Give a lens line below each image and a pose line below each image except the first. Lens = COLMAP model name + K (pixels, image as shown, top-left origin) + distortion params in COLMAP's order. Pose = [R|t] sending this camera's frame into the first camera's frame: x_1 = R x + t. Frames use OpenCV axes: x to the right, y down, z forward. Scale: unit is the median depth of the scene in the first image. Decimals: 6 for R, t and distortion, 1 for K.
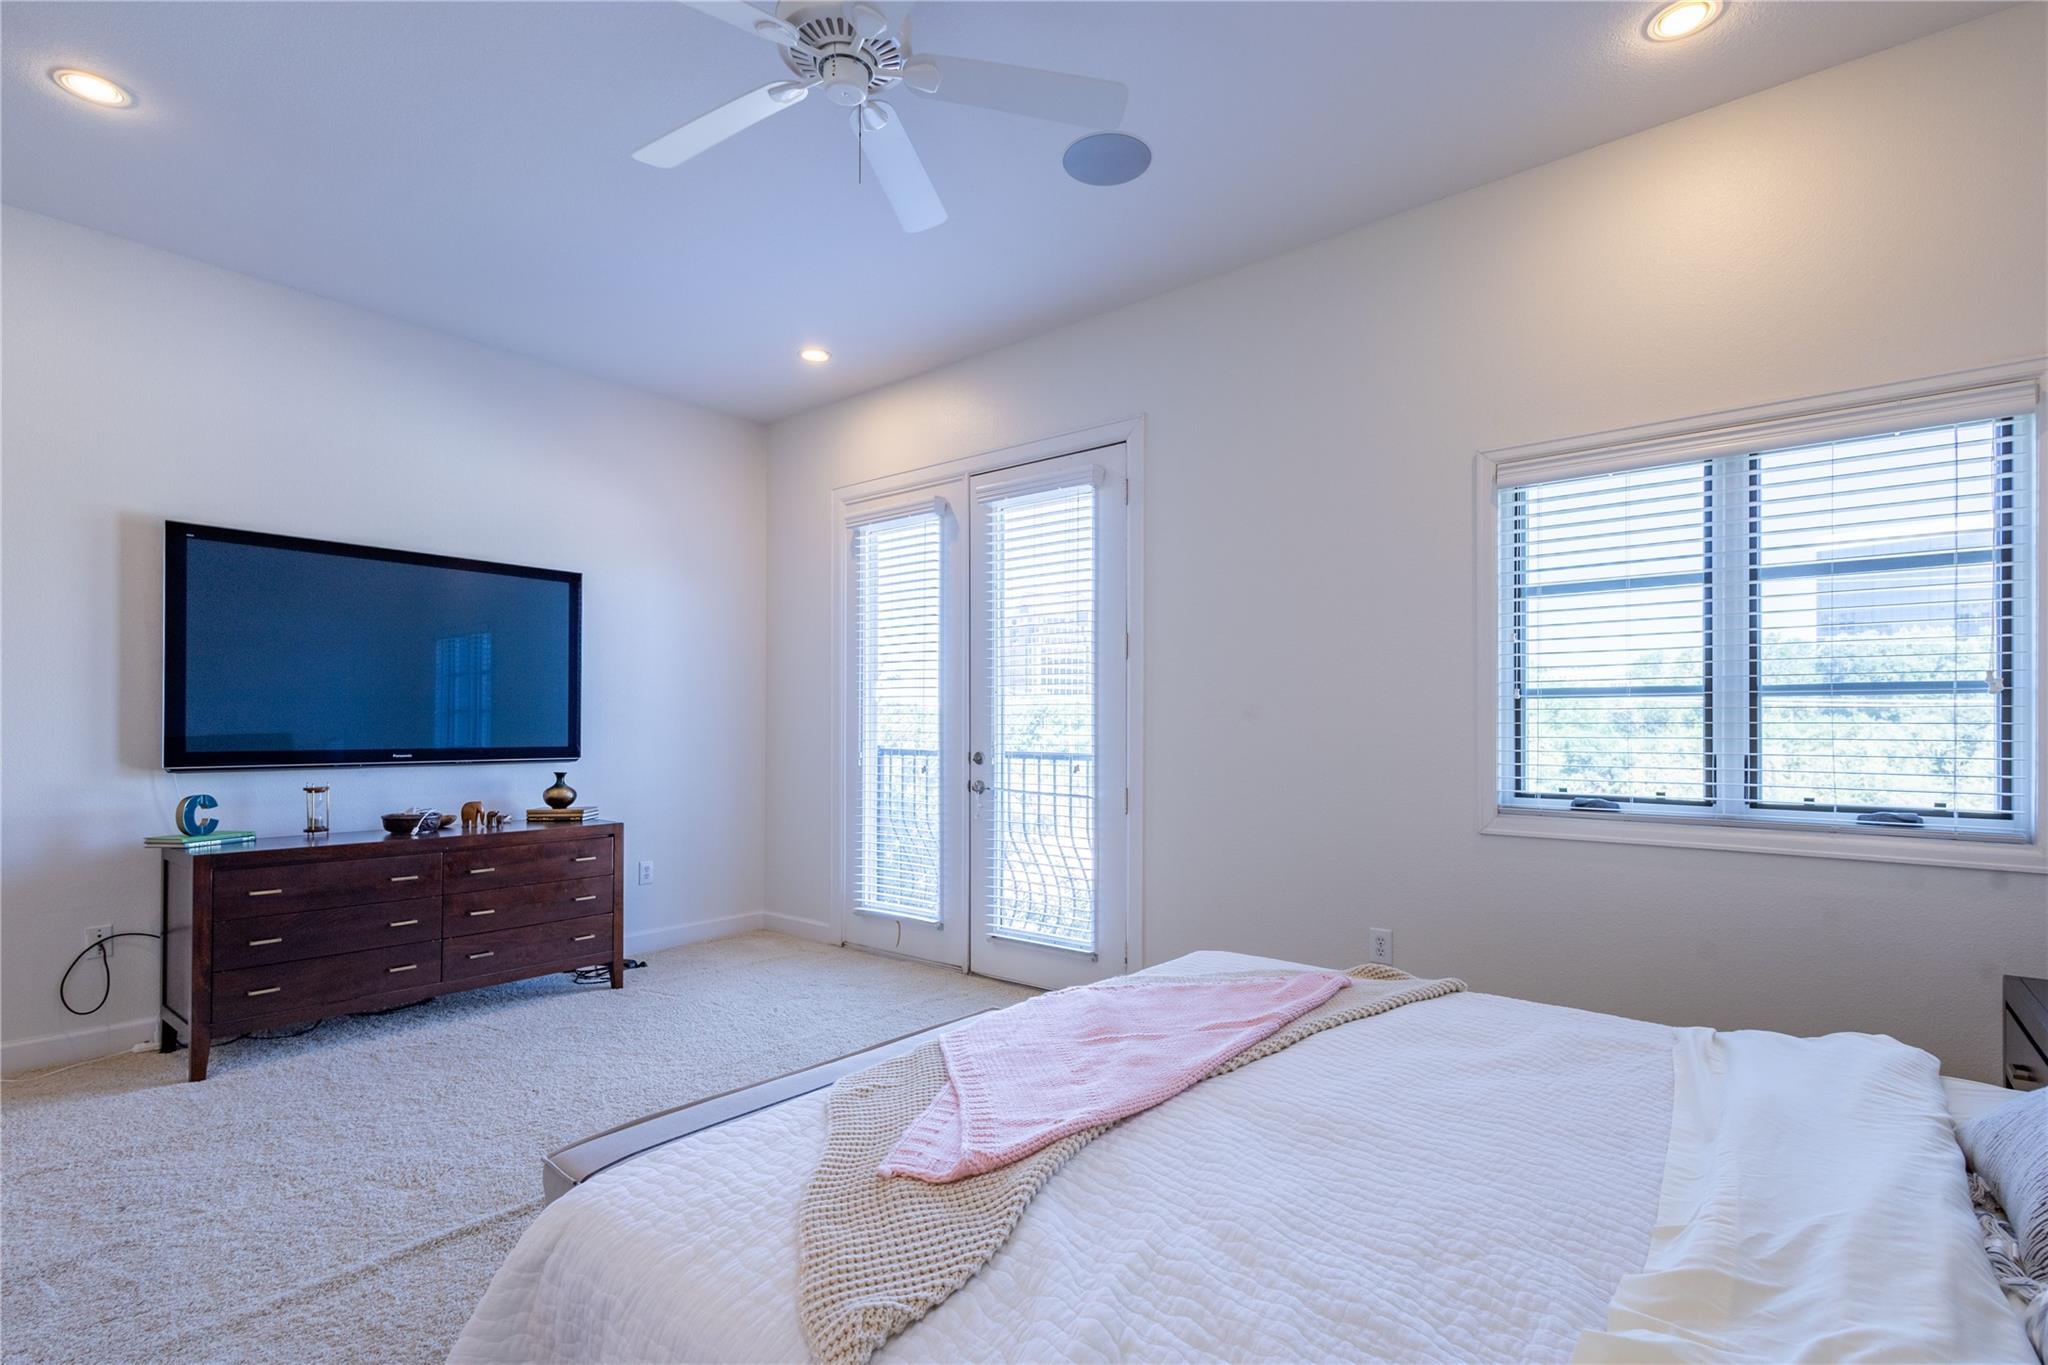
lens RADIAL K [[958.3, 0, 1010.3], [0, 958.3, 721.8], [0, 0, 1]] dist [0.006238, 0.000048]
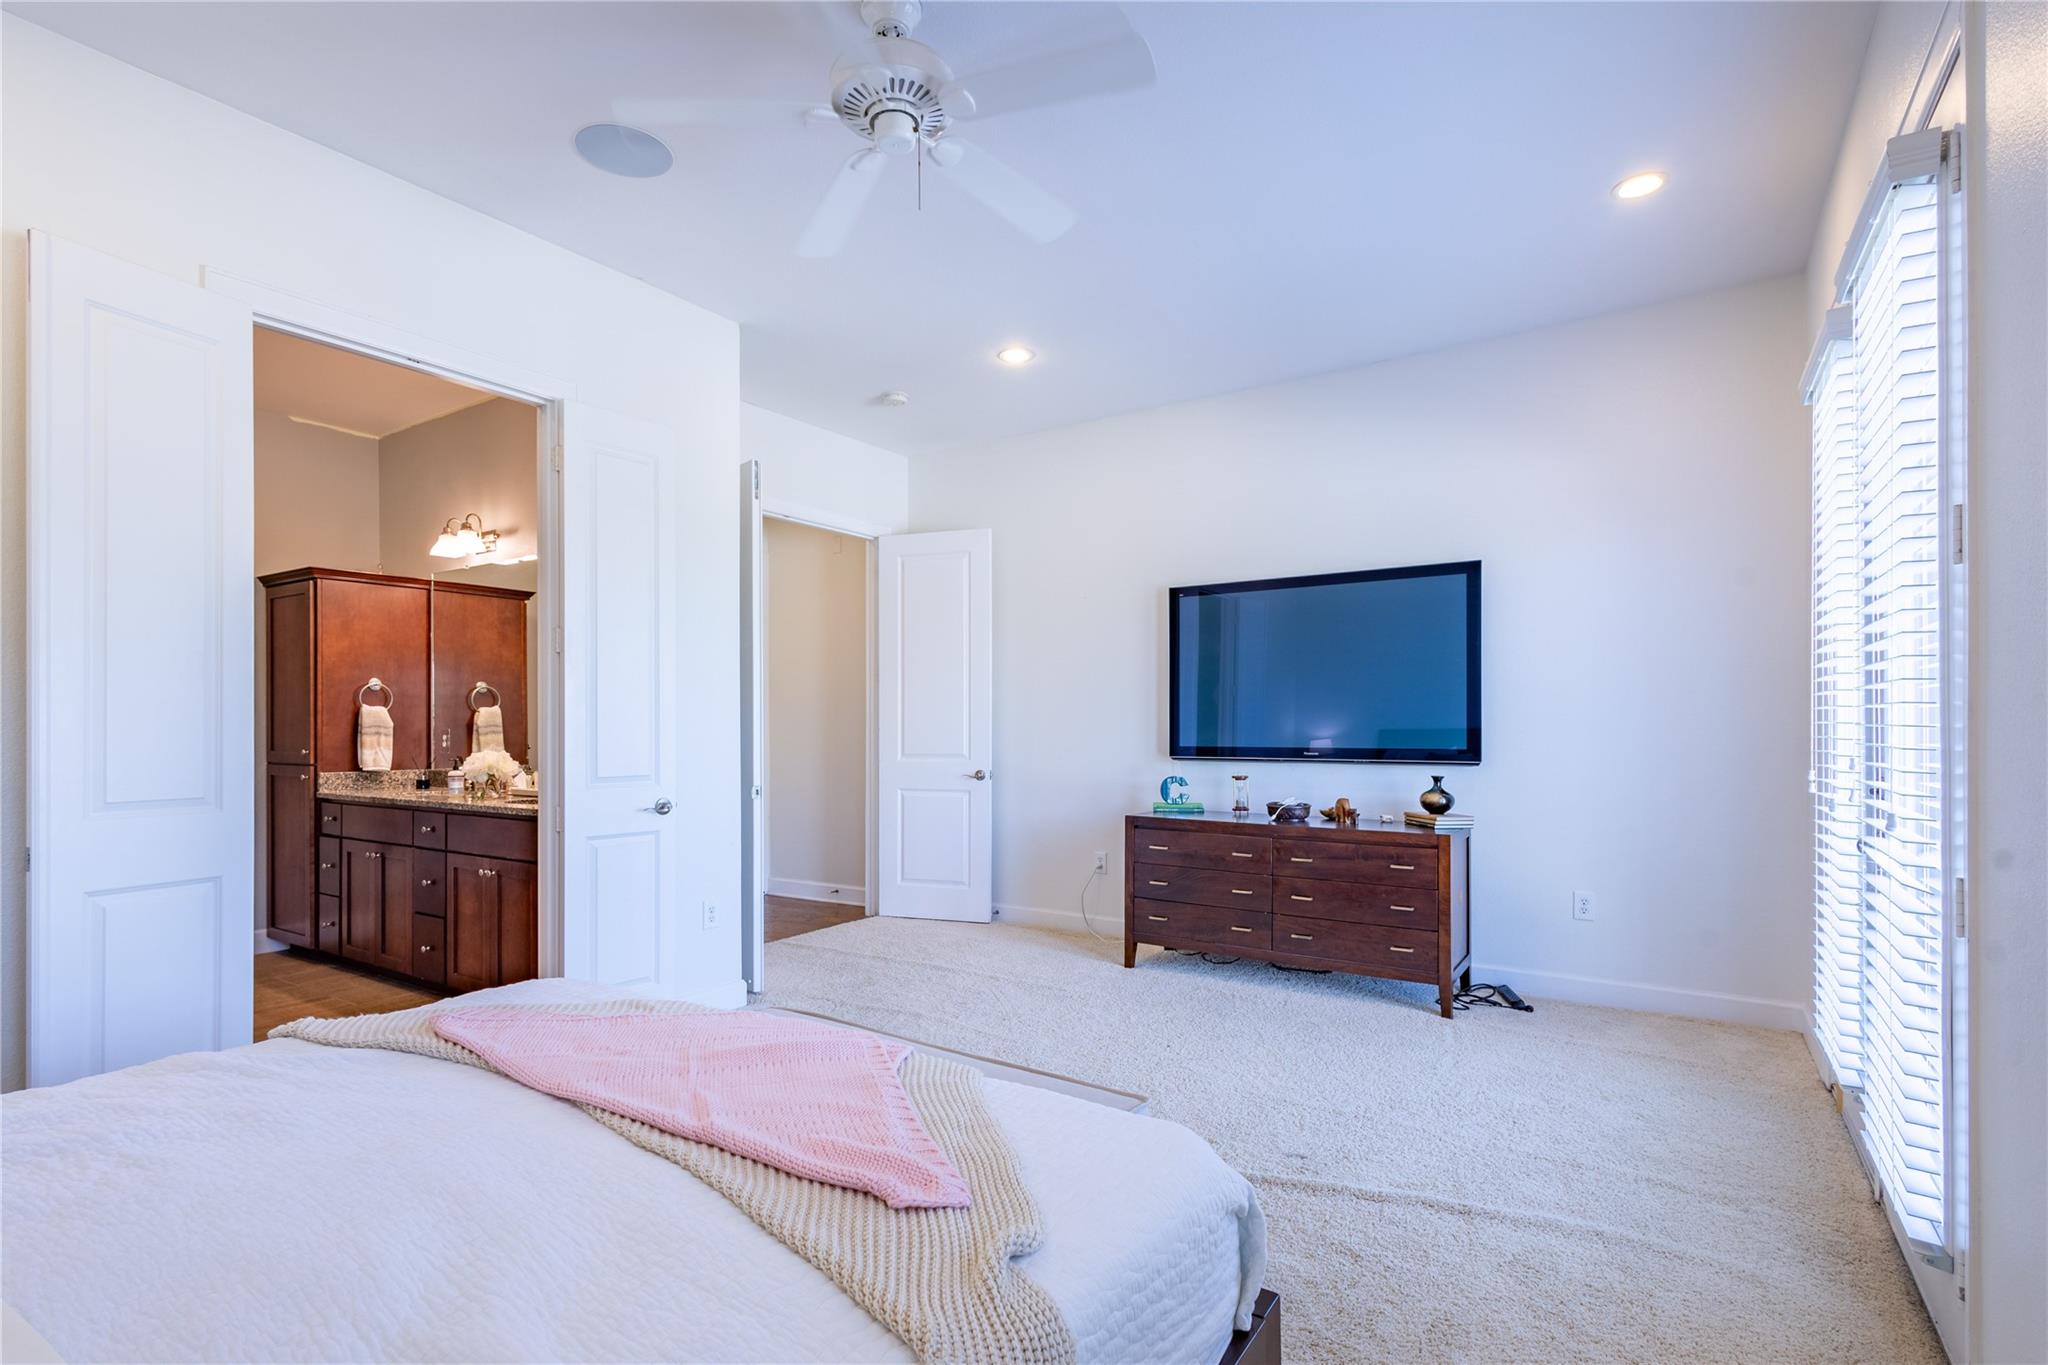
lens RADIAL K [[958.3, 0, 1023.8], [0, 958.3, 730.5], [0, 0, 1]] dist [0.006238, 0.000048]
pose [[0.107068, 0.001202, -0.994251, 0.483522], [0.006732, 0.999975, 0.001934, 0.003081], [0.994229, -0.006900, 0.107057, 0.548324]]
